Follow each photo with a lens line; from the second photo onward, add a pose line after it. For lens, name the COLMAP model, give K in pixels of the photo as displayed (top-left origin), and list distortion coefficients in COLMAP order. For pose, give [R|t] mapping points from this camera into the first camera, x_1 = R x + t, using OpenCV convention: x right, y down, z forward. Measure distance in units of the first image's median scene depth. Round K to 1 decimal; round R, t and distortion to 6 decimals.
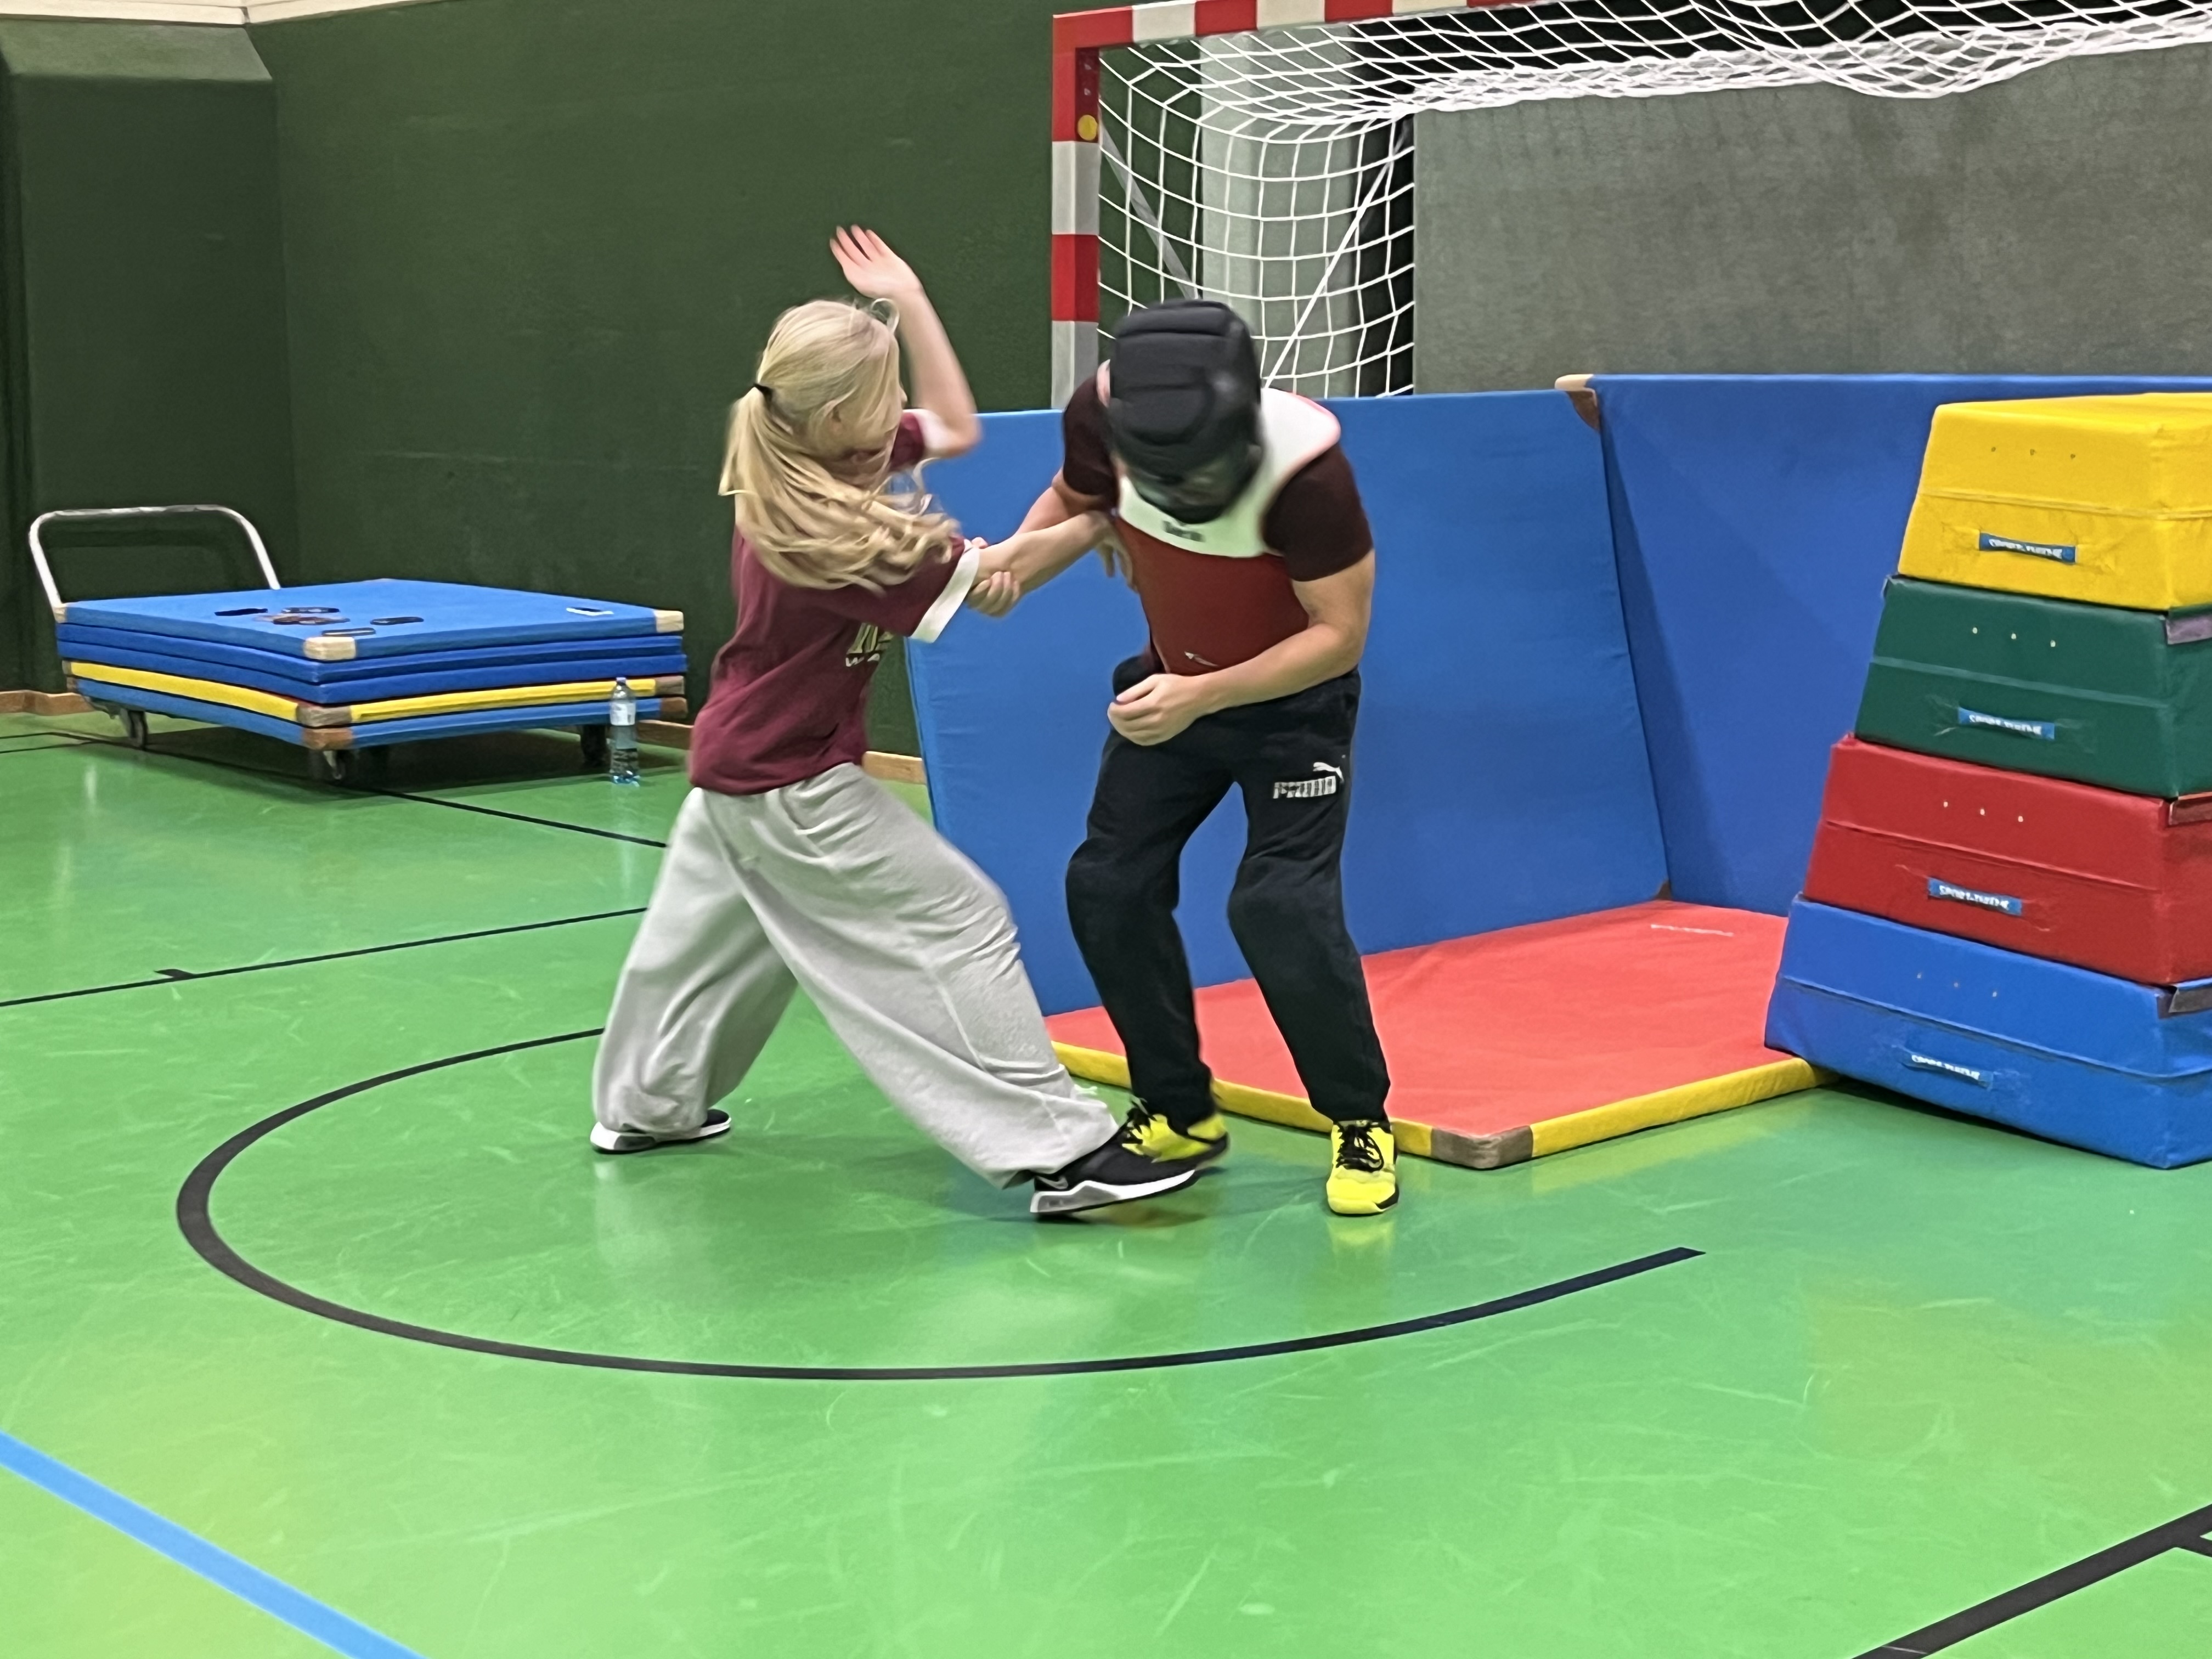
lens RADIAL K [[3400.2, 0, 1126.6], [0, 3400.2, 785.9], [0, 0, 1]] dist [0.051414, 0.000000]
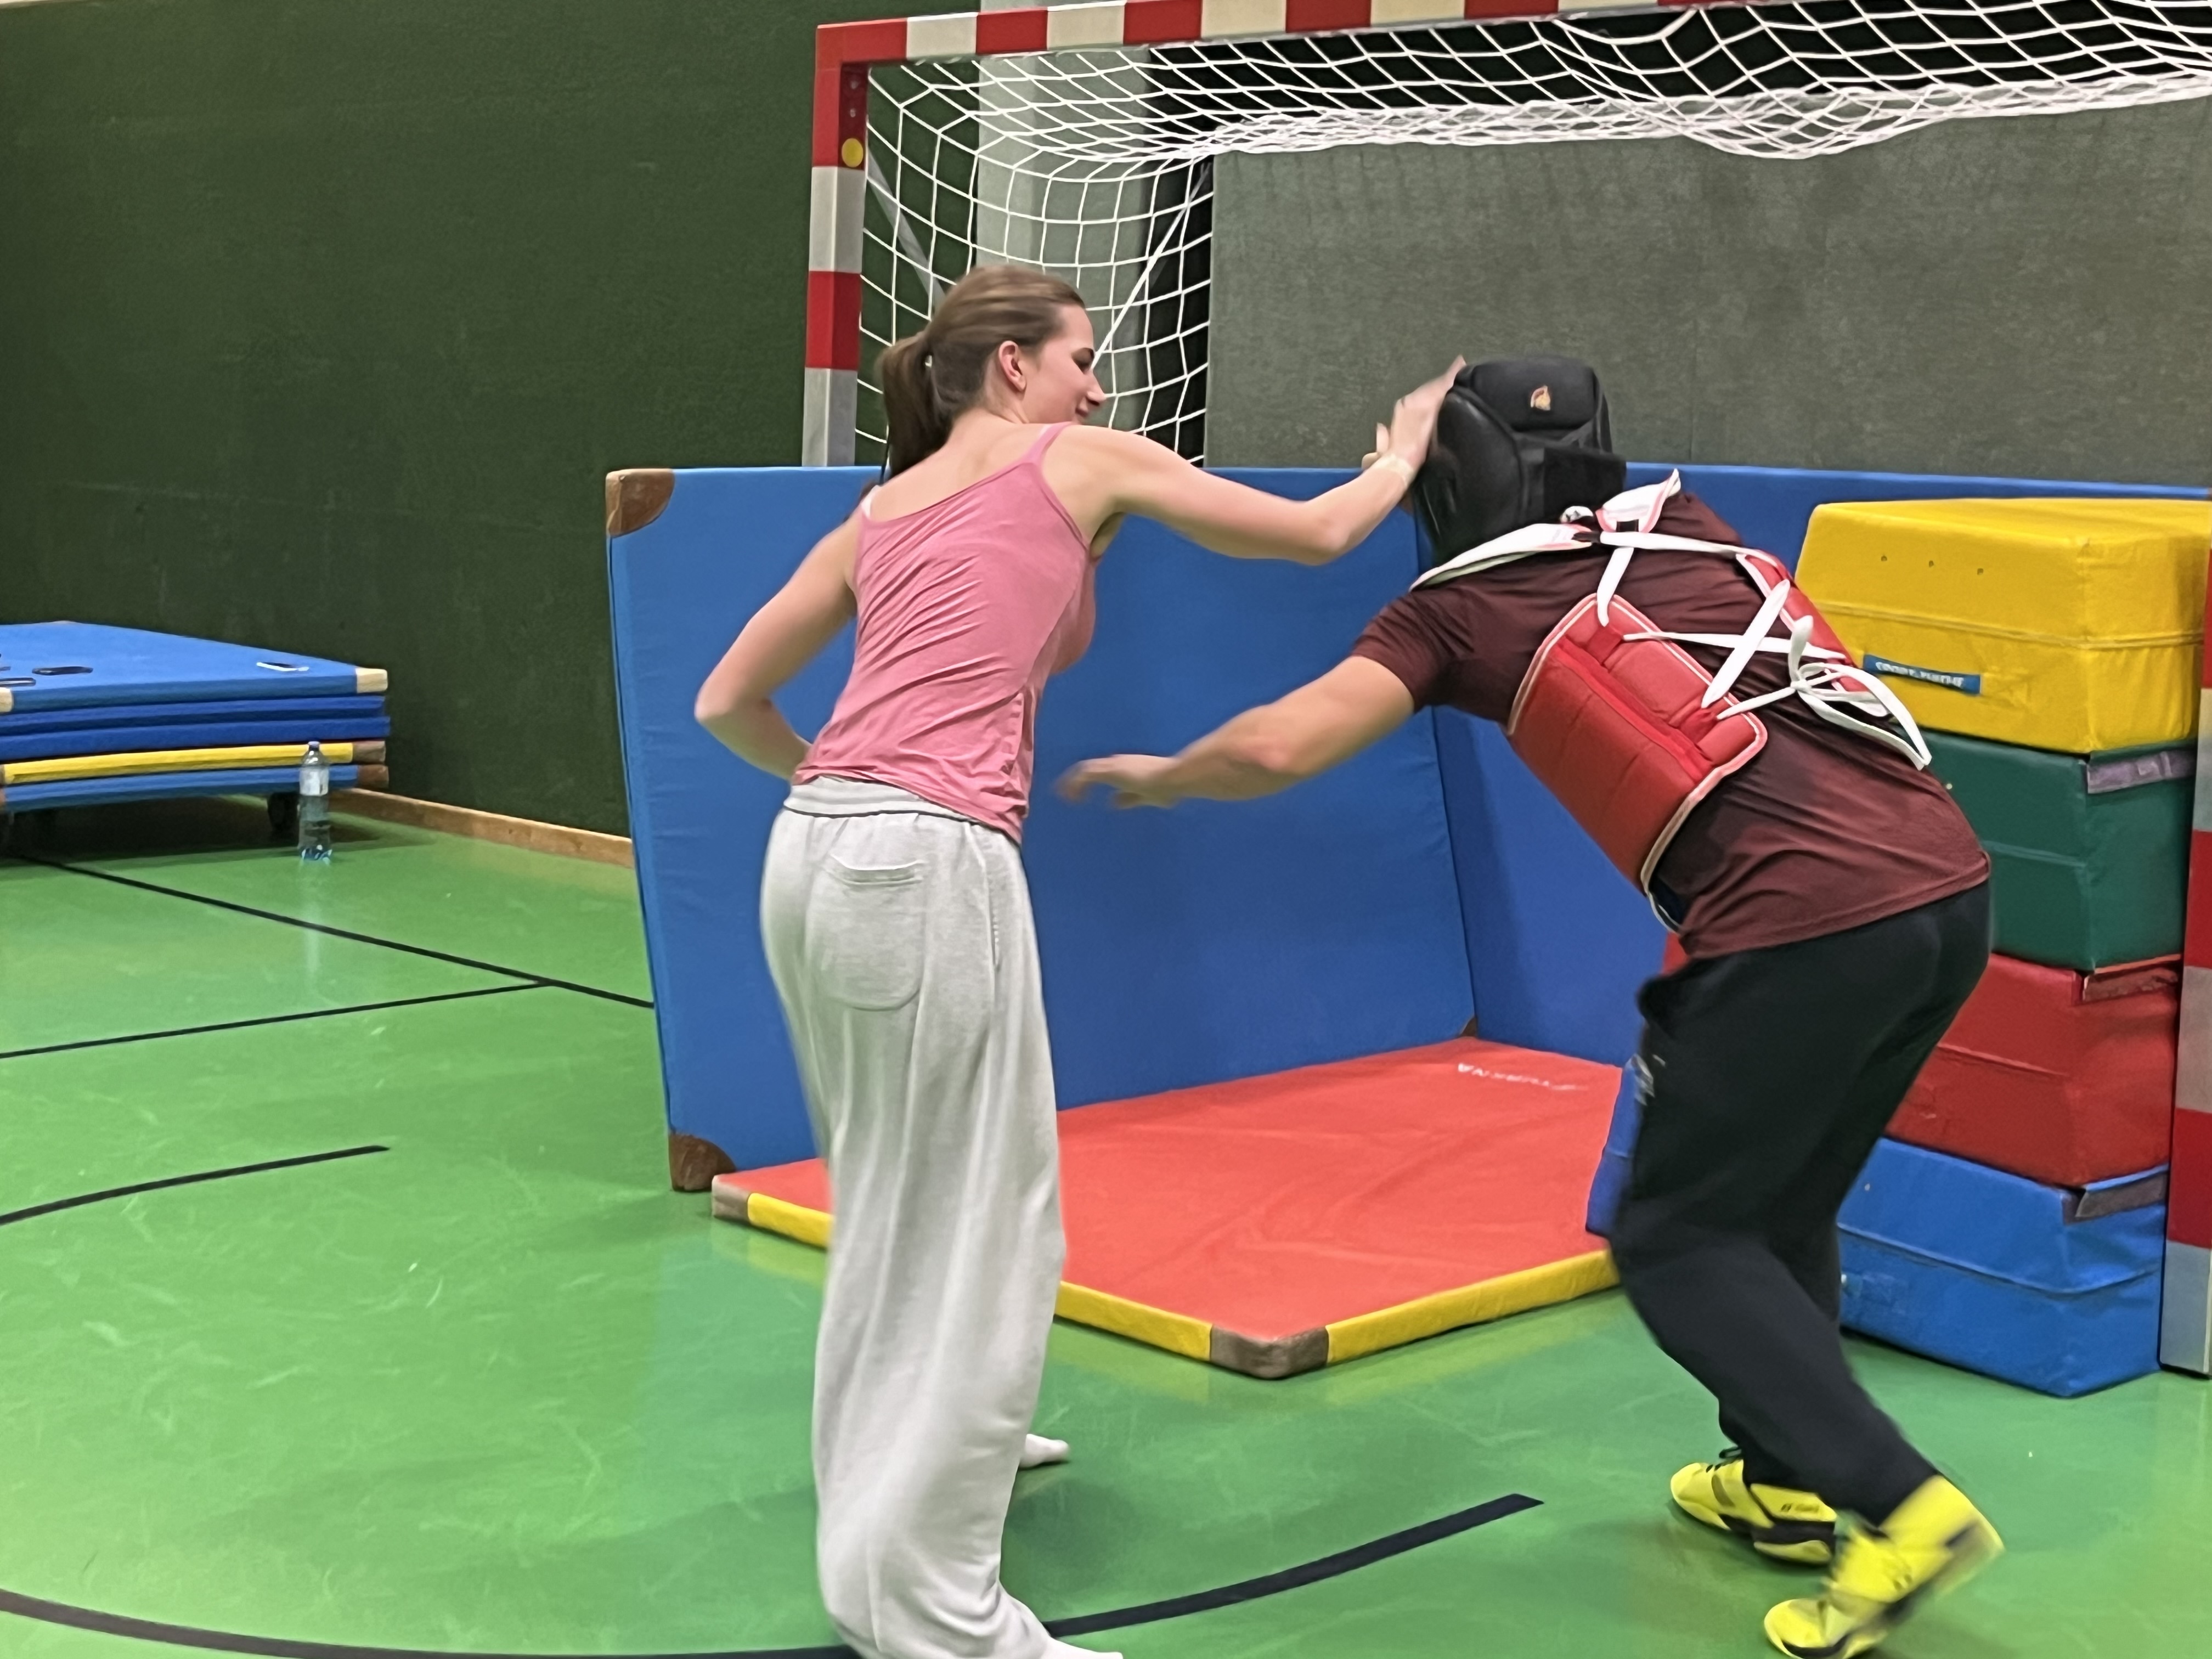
lens RADIAL K [[3400.2, 0, 1121.5], [0, 3400.2, 780.7], [0, 0, 1]] dist [0.051414, 0.000000]
pose [[0.996816, 0.032599, 0.072762, -0.000671], [-0.031227, 0.999314, -0.019910, -0.013998], [-0.073361, 0.017574, 0.997151, 0.112676]]
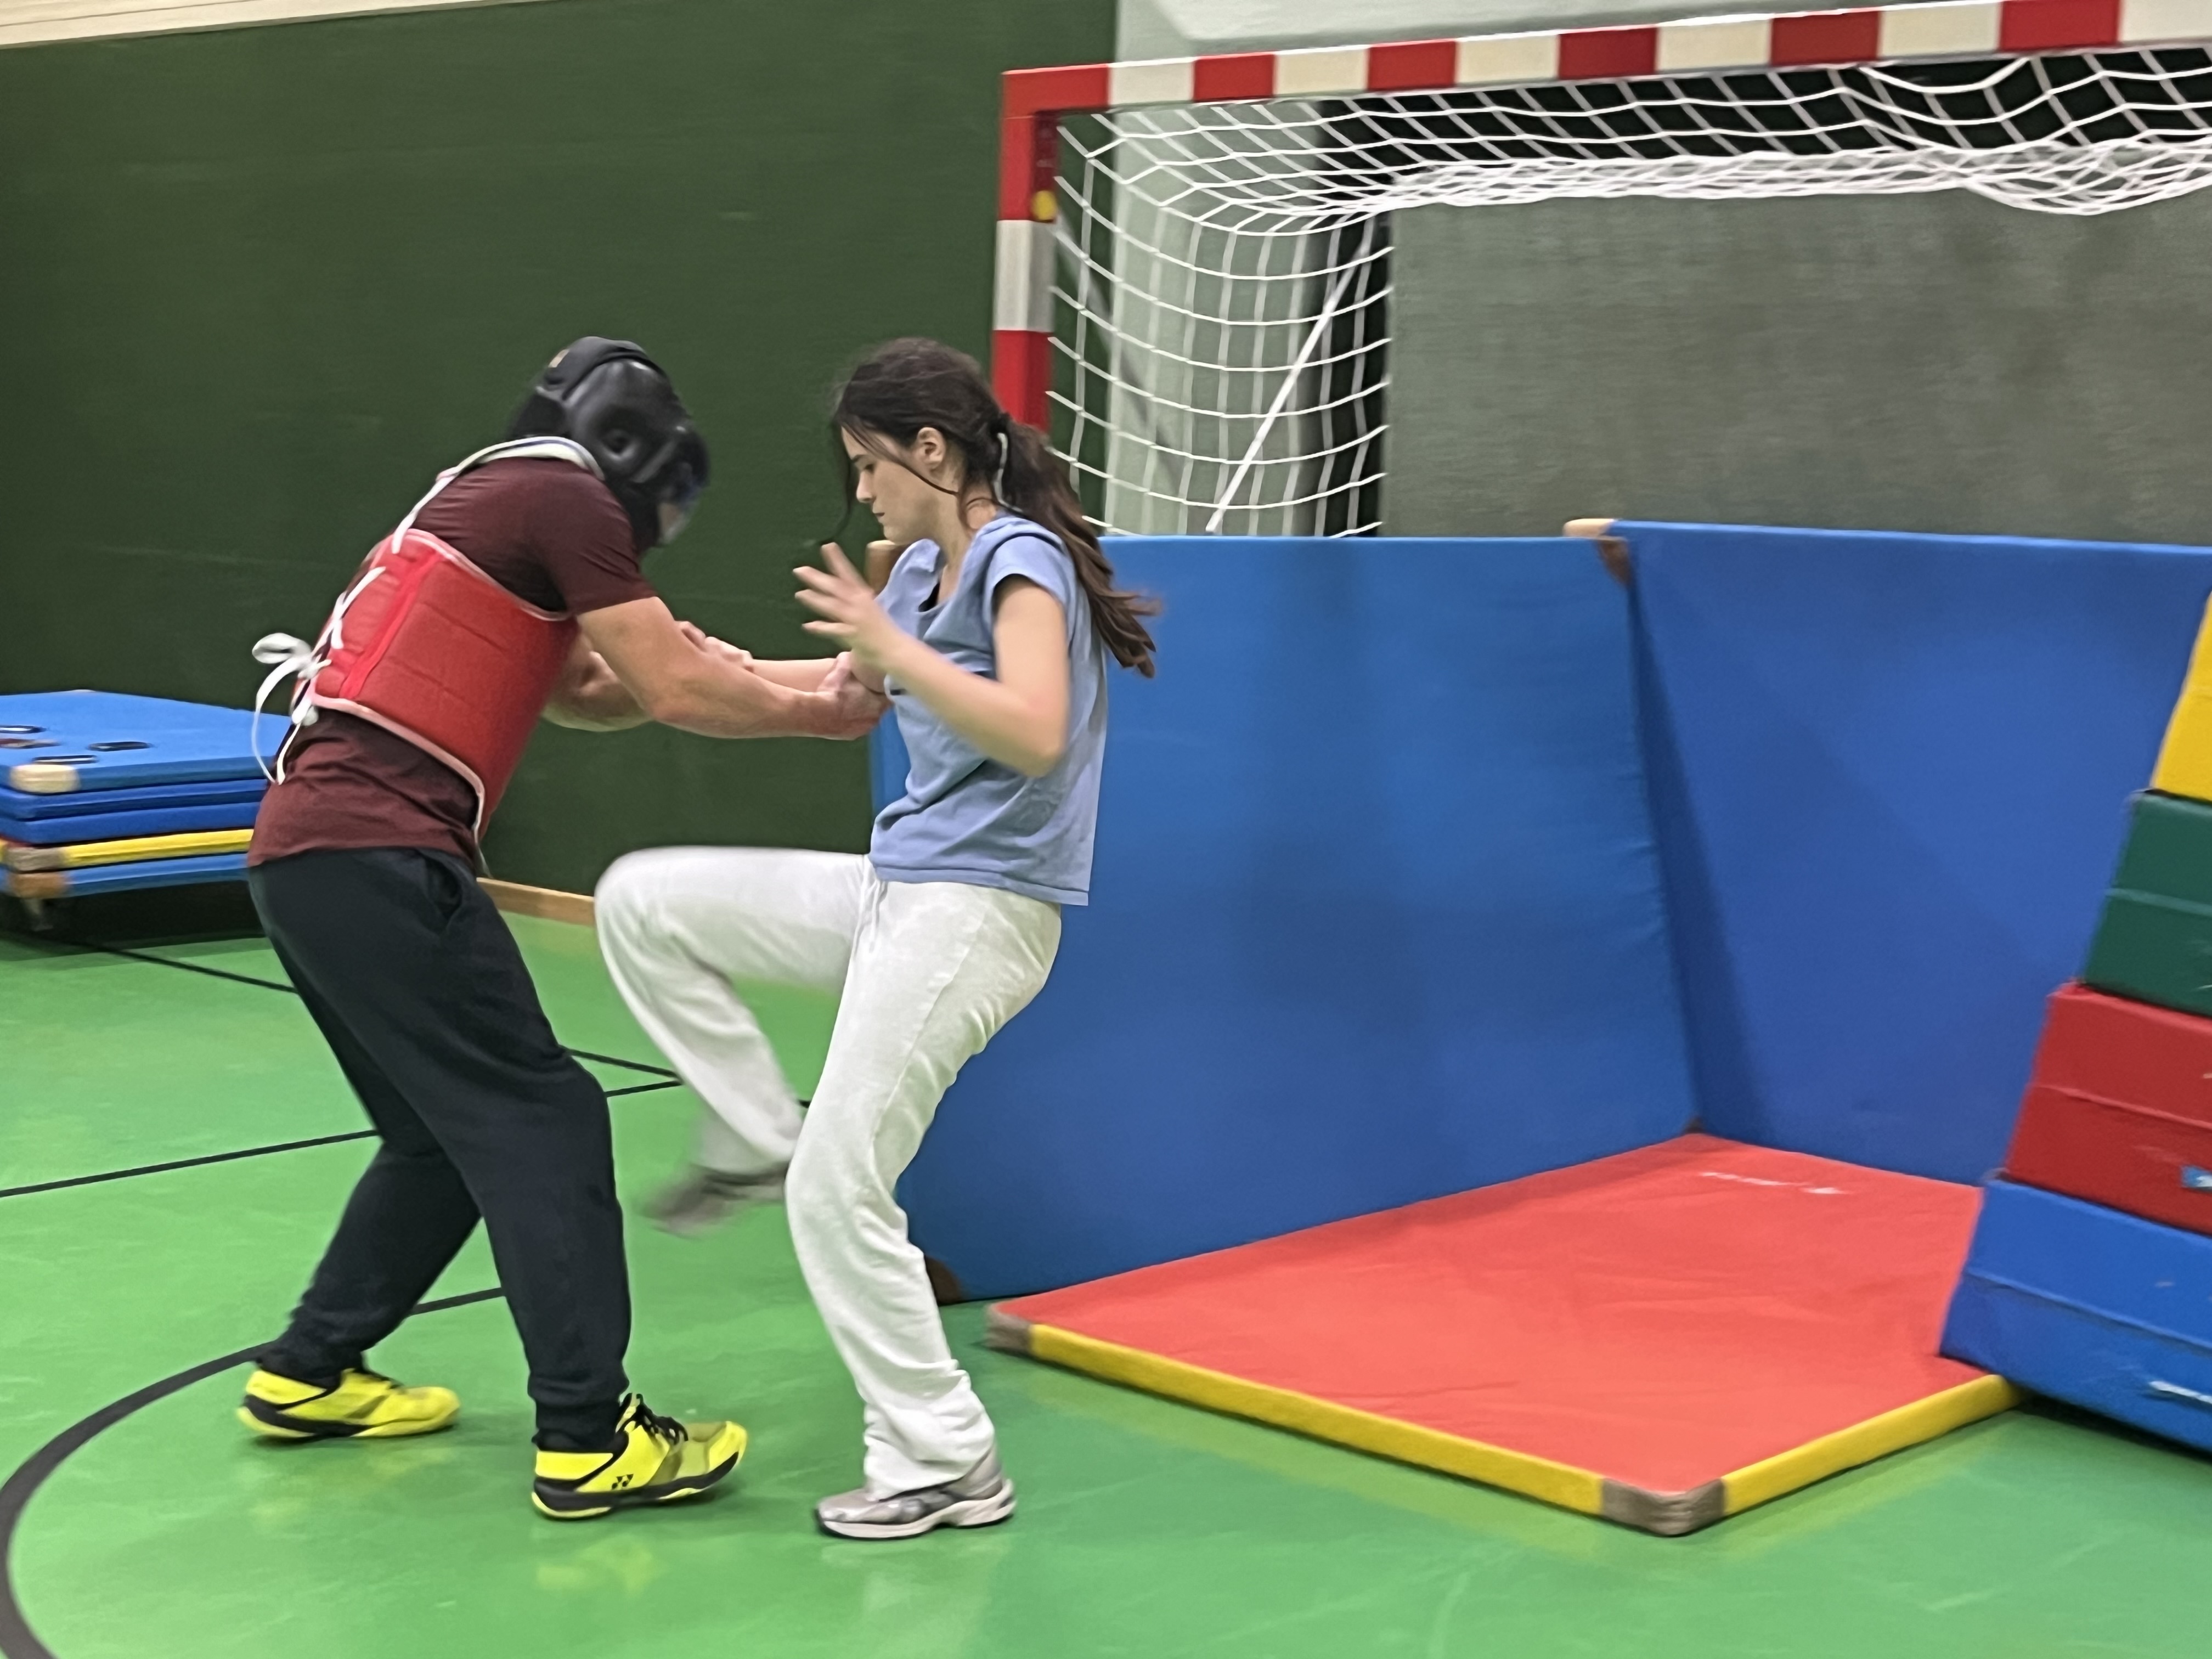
lens RADIAL K [[3400.2, 0, 1111.5], [0, 3400.2, 826.3], [0, 0, 1]] dist [0.051414, 0.000000]
pose [[0.993262, 0.027745, 0.112519, -0.087395], [-0.025563, 0.999457, -0.020787, -0.023413], [-0.113034, 0.017770, 0.993432, 0.169196]]
